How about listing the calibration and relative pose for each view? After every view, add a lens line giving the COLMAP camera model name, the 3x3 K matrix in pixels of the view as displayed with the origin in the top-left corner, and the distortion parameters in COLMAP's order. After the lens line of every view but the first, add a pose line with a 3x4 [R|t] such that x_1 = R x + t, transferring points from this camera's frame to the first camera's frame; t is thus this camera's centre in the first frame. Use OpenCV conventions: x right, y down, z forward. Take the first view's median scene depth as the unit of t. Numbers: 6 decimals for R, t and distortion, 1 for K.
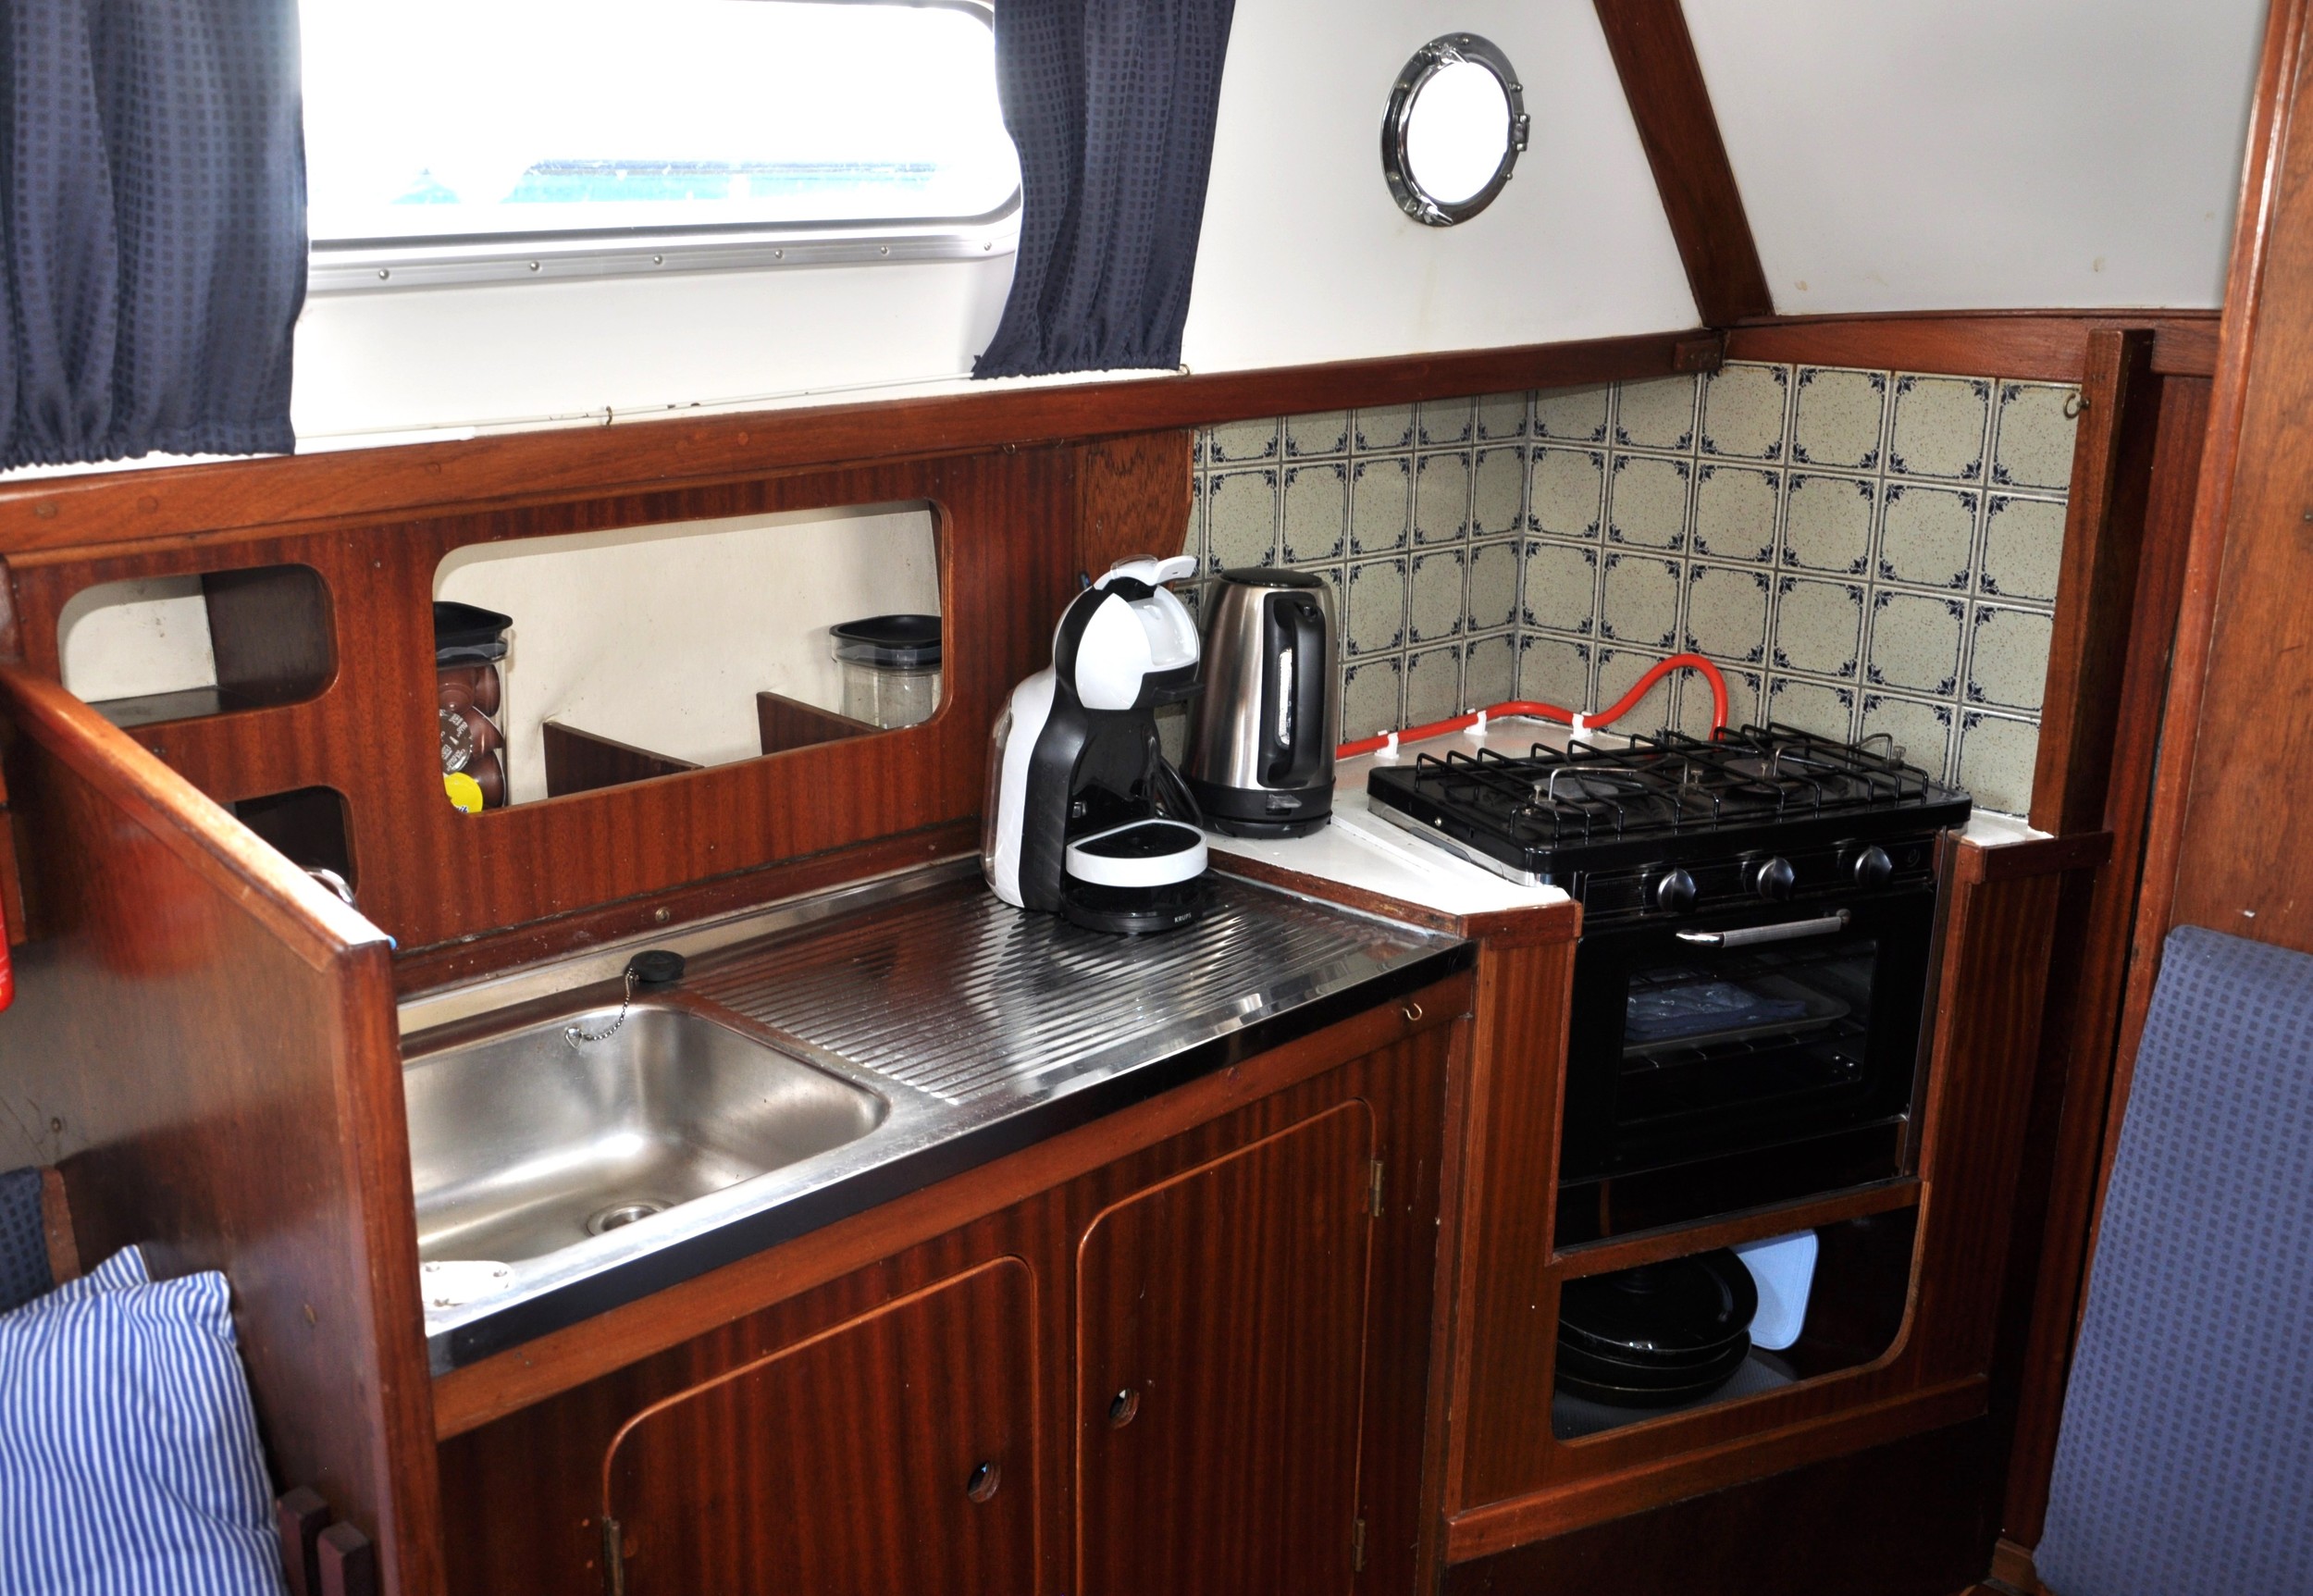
lens RADIAL K [[2180.5, 0, 1165.7], [0, 2180.5, 804.3], [0, 0, 1]] dist [-0.062427, 0.000000]
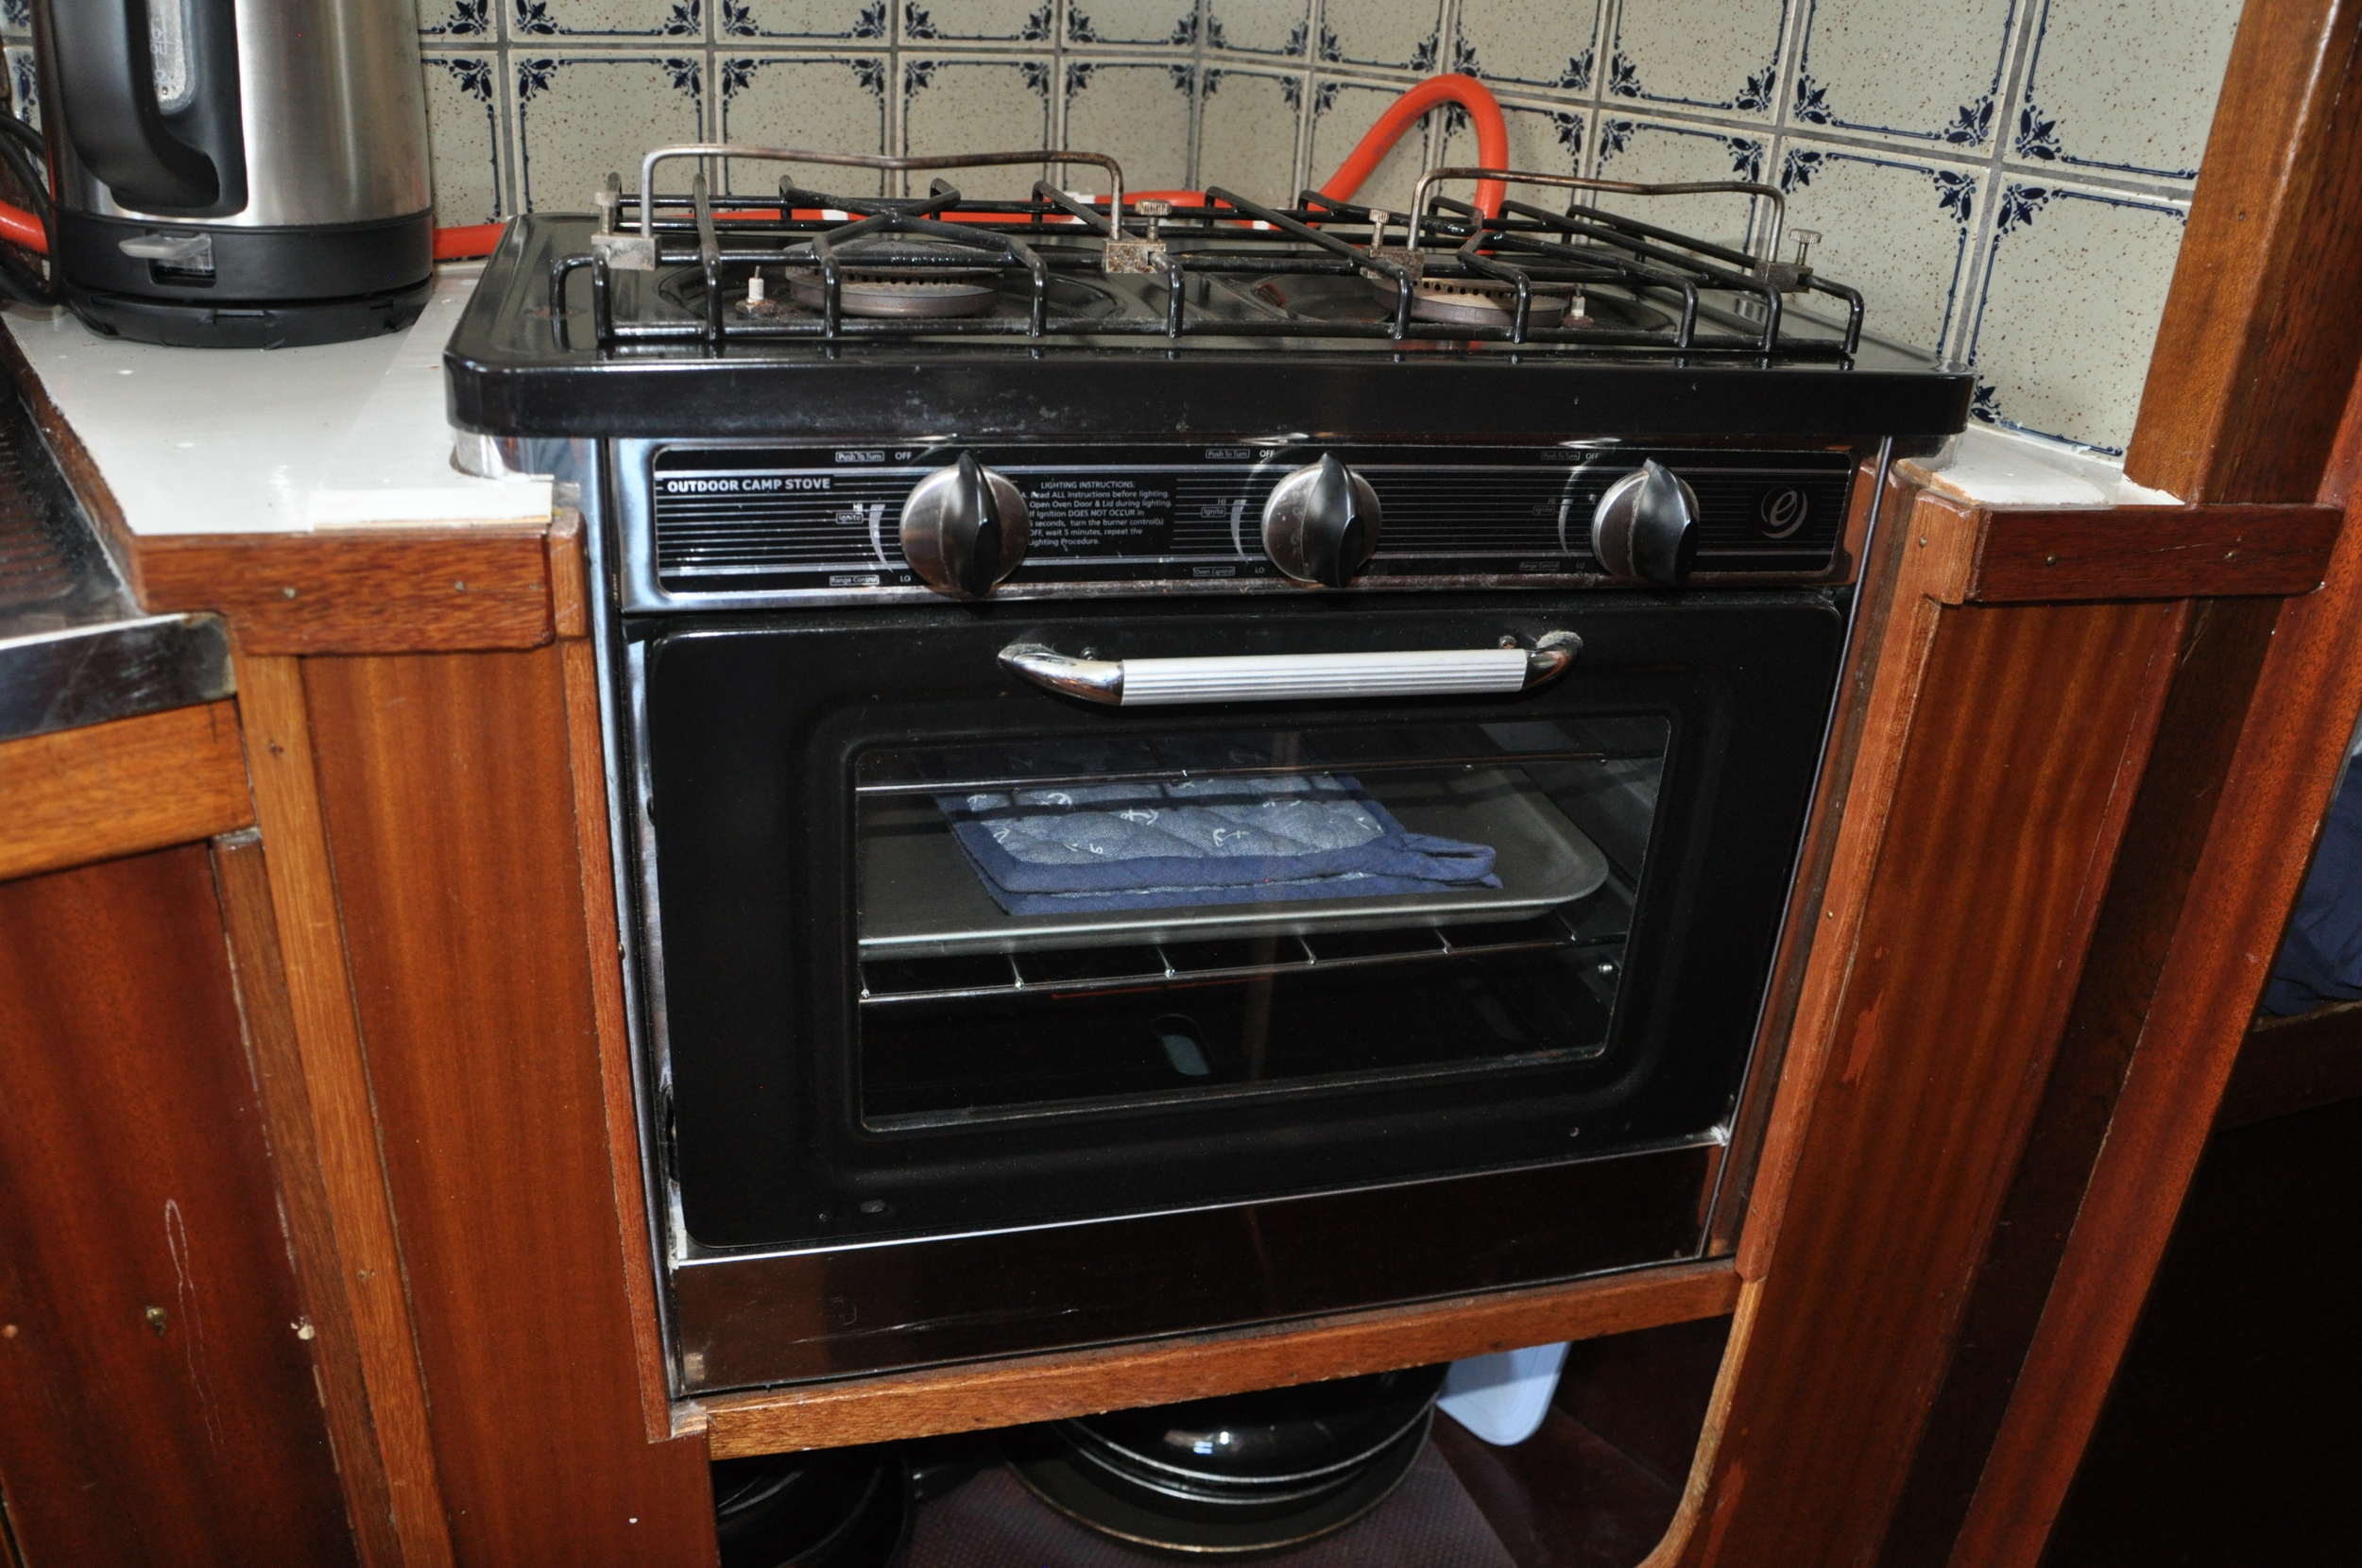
lens RADIAL K [[1846.8, 0, 1169.8], [0, 1846.8, 793.0], [0, 0, 1]] dist [-0.150711, 0.083801]
pose [[0.986701, 0.104899, -0.124169, 0.274776], [-0.083602, 0.982613, 0.165780, 0.028084], [0.139401, -0.153195, 0.978314, 0.651597]]
